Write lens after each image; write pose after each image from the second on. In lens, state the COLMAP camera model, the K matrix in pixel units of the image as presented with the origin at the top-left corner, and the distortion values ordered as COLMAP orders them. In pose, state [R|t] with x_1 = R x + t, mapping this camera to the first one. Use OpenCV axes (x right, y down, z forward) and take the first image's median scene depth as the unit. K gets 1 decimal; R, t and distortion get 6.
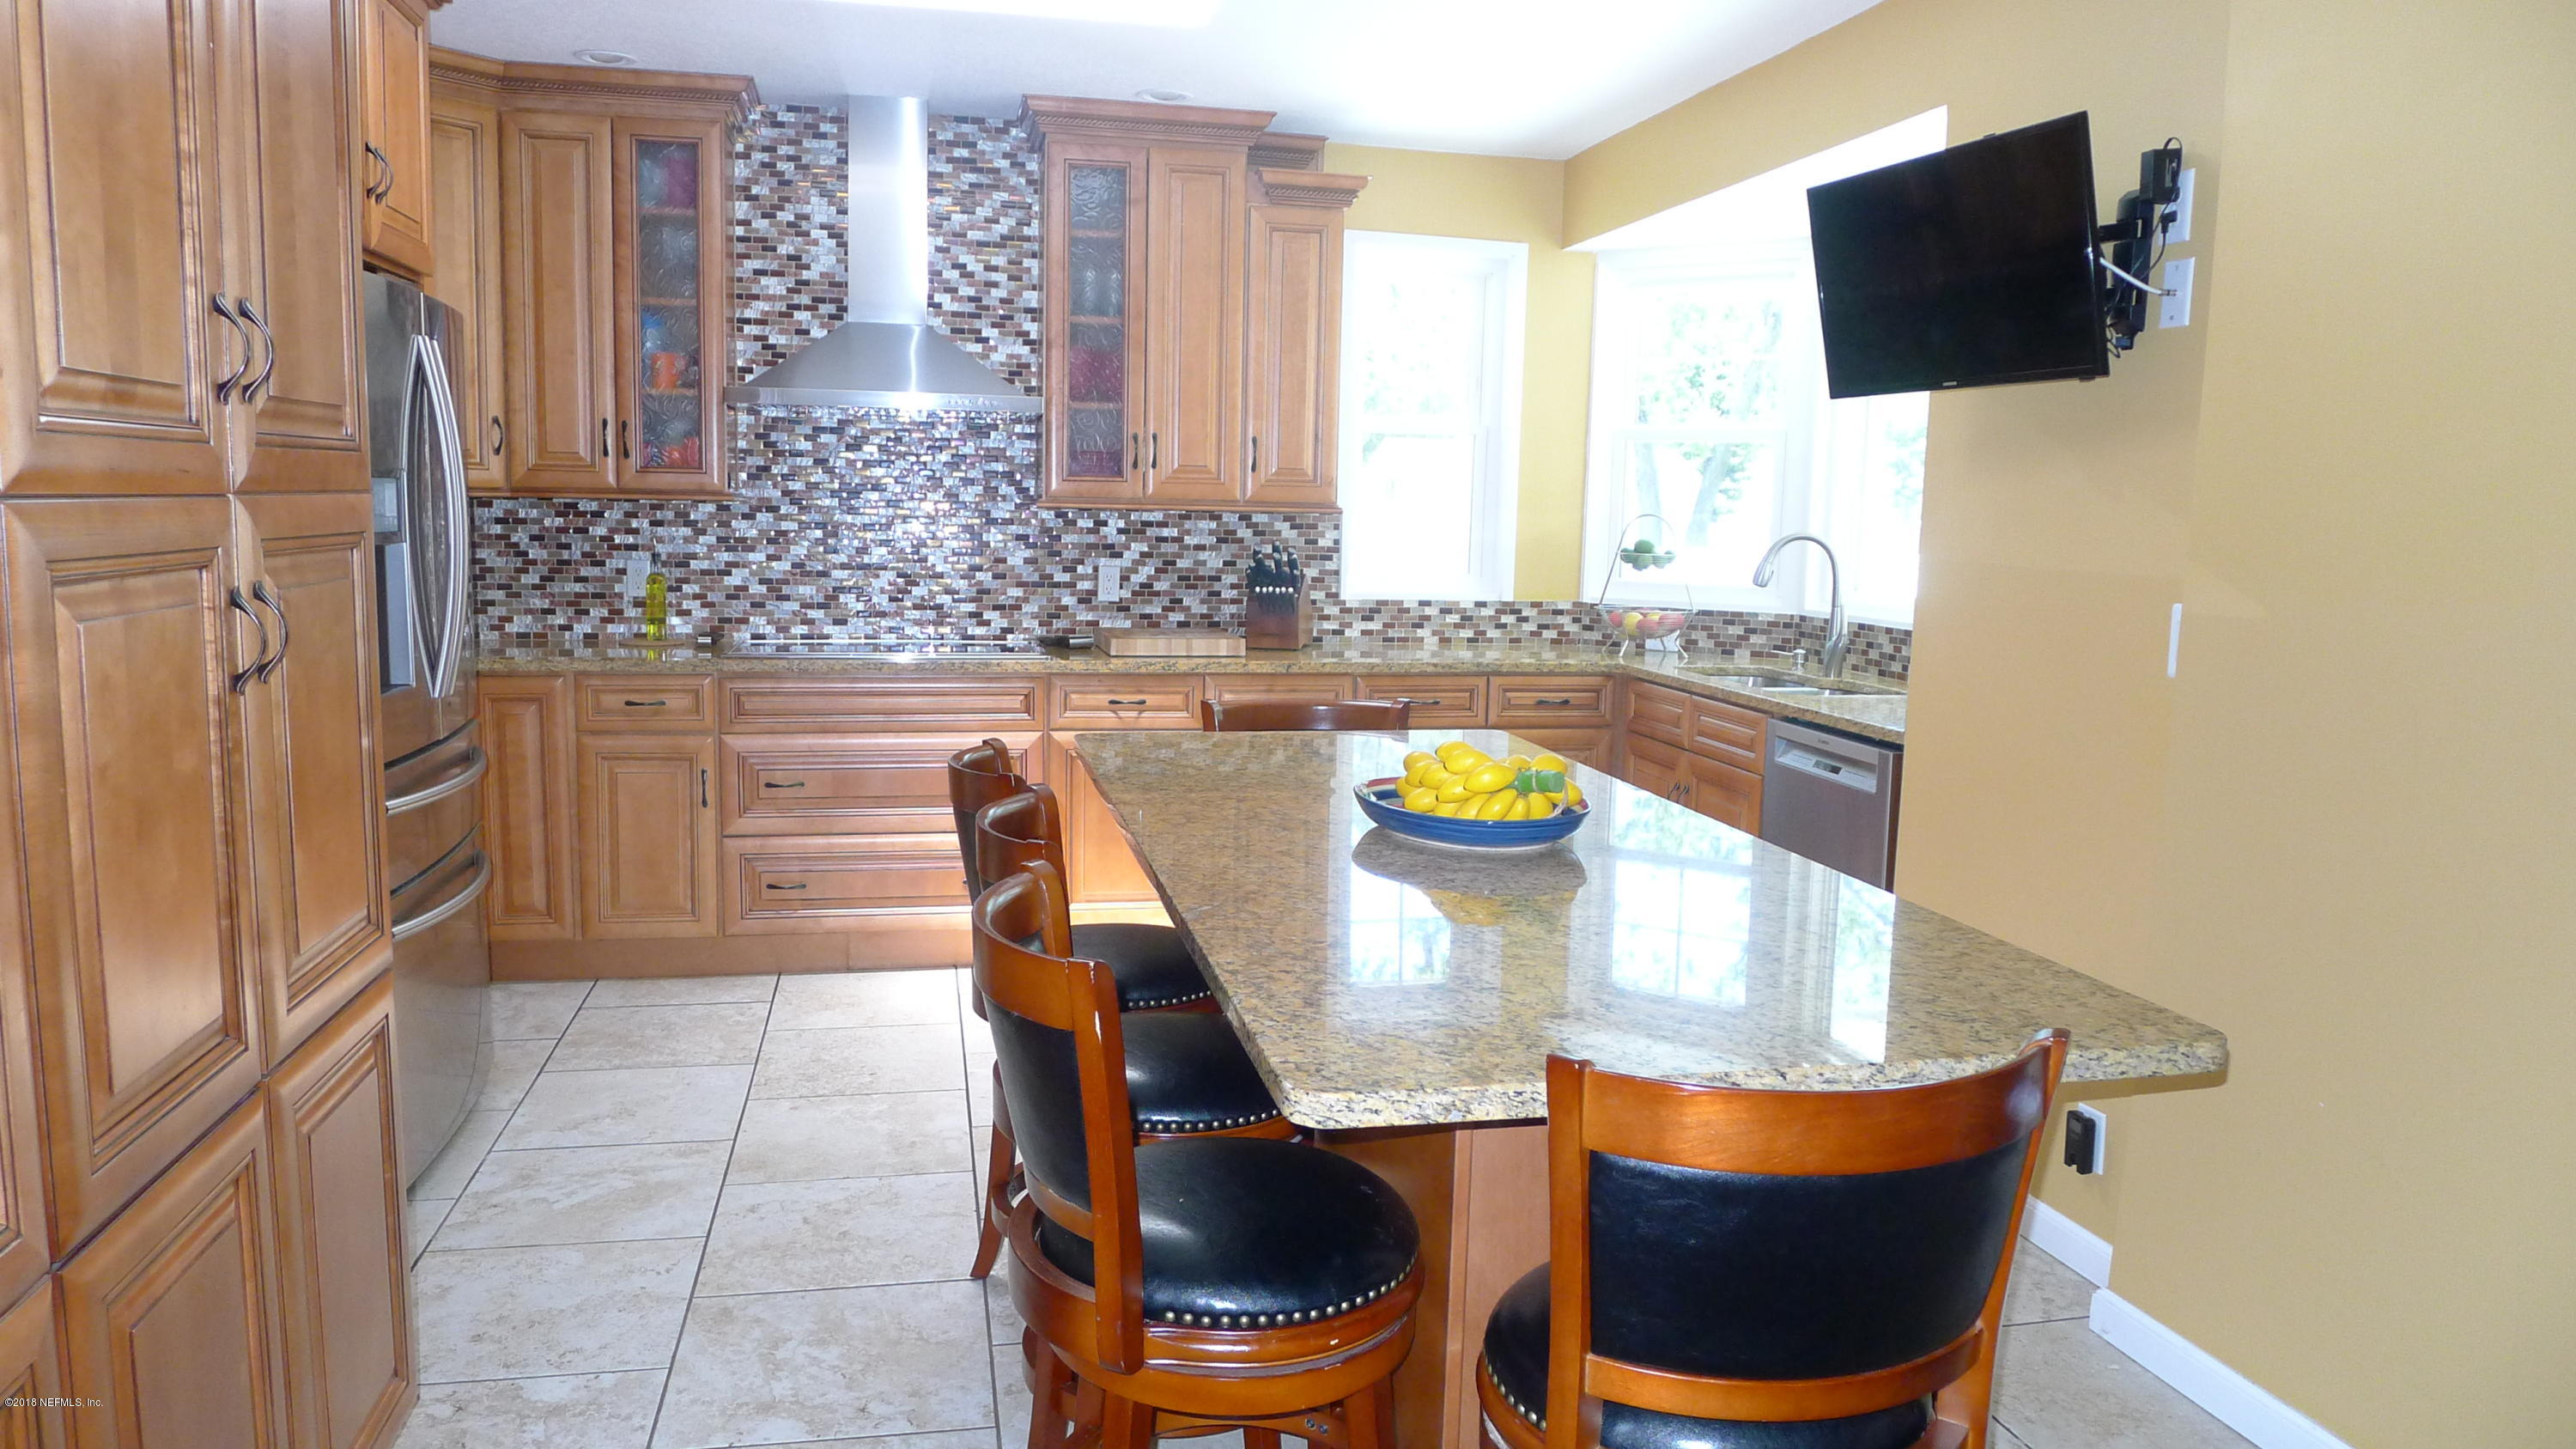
lens RADIAL K [[1695.6, 0, 1278.6], [0, 1695.6, 726.2], [0, 0, 1]] dist [-0.056193, 0.023643]
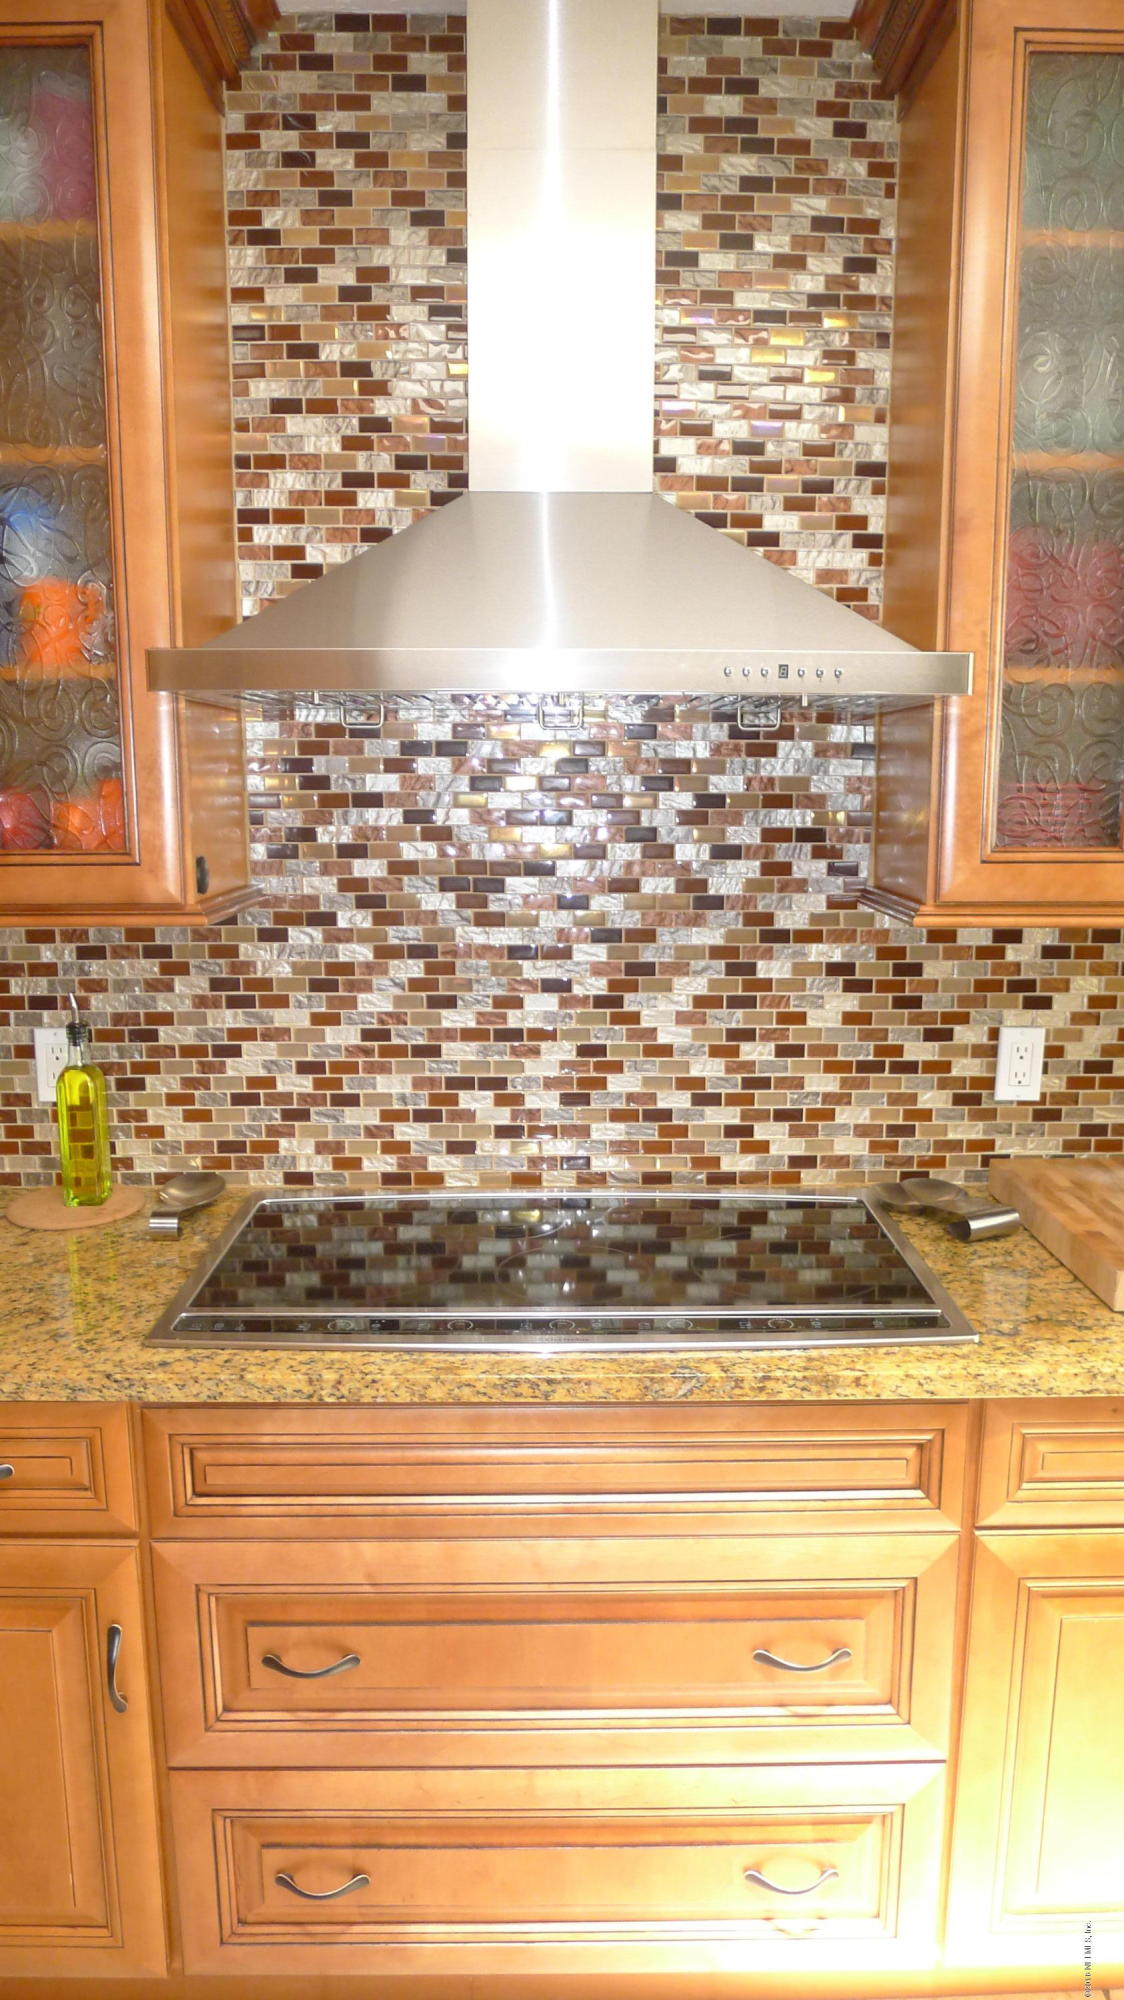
lens RADIAL K [[1316.3, 0, 566.9], [0, 1316.3, 1015.8], [0, 0, 1]] dist [-0.056193, 0.023643]
pose [[0.980510, 0.011506, -0.196132, -0.158511], [-0.002987, 0.999041, 0.043679, -0.117287], [0.196447, -0.042242, 0.979604, 0.646708]]
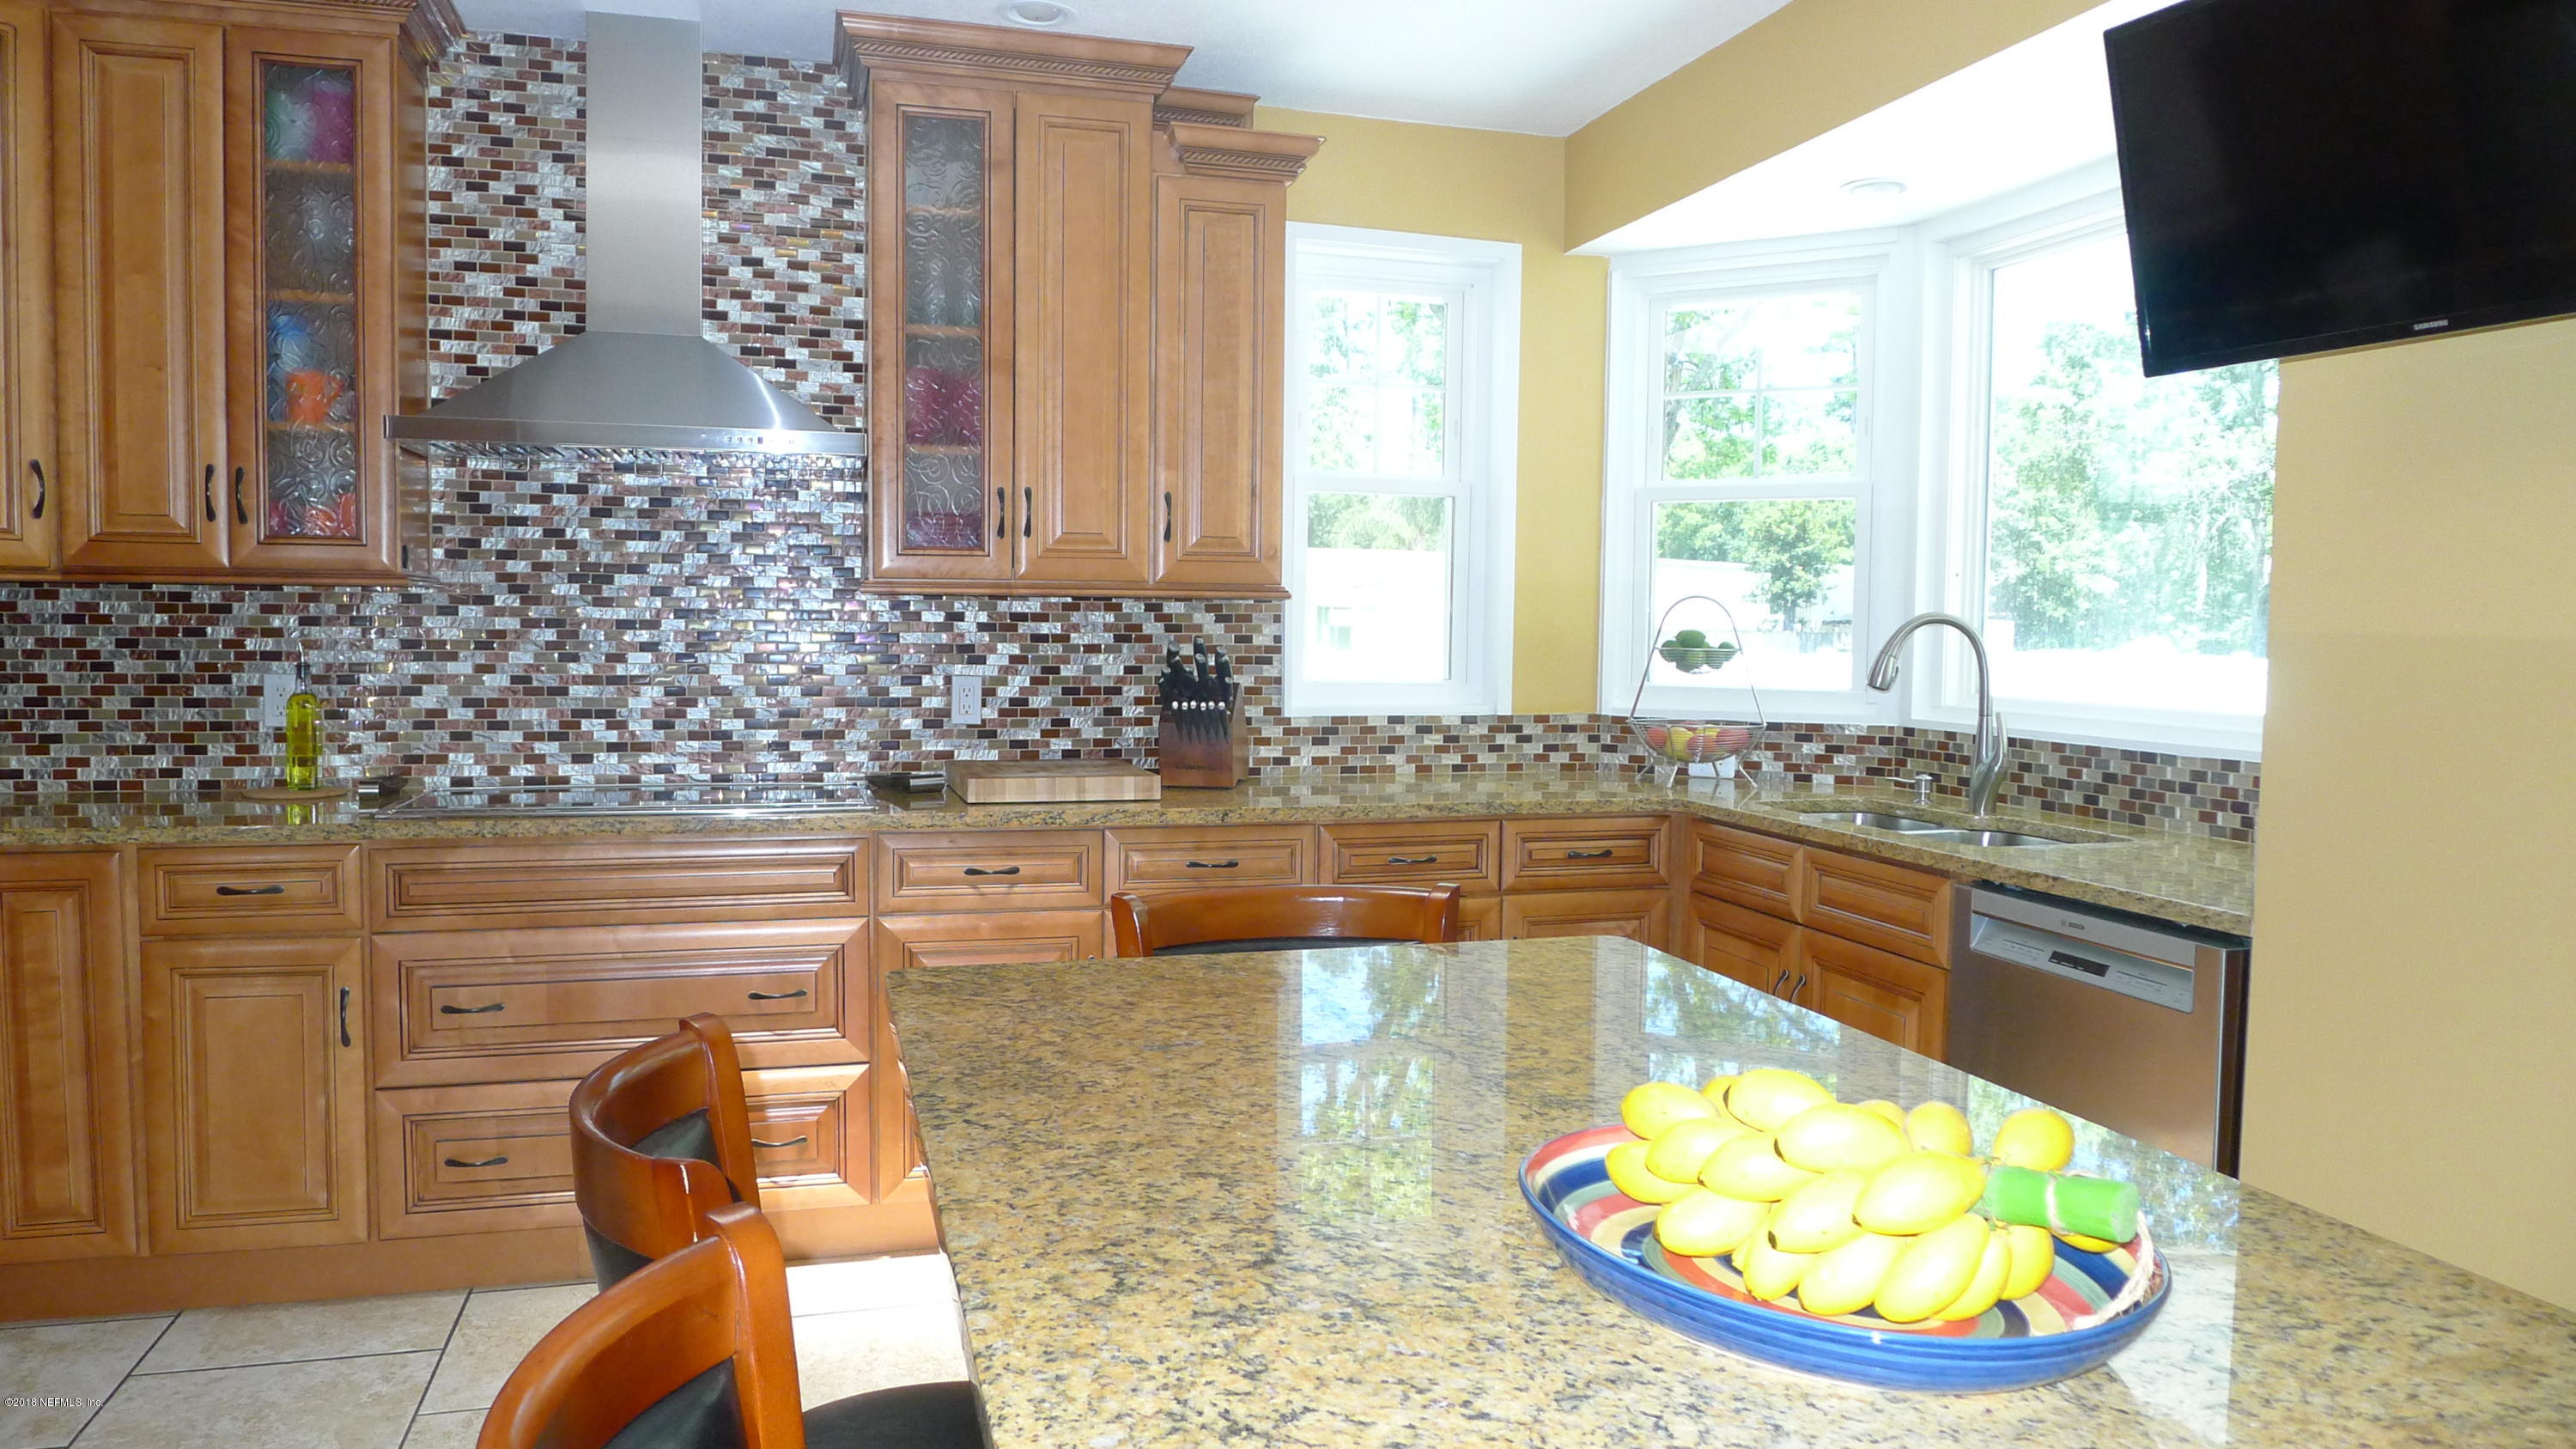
lens RADIAL K [[1695.6, 0, 1278.6], [0, 1695.6, 726.2], [0, 0, 1]] dist [-0.056193, 0.023643]
pose [[0.997405, -0.015747, 0.070252, -0.019130], [0.020523, 0.997489, -0.067785, -0.022028], [-0.069008, 0.069051, 0.995224, 0.284396]]
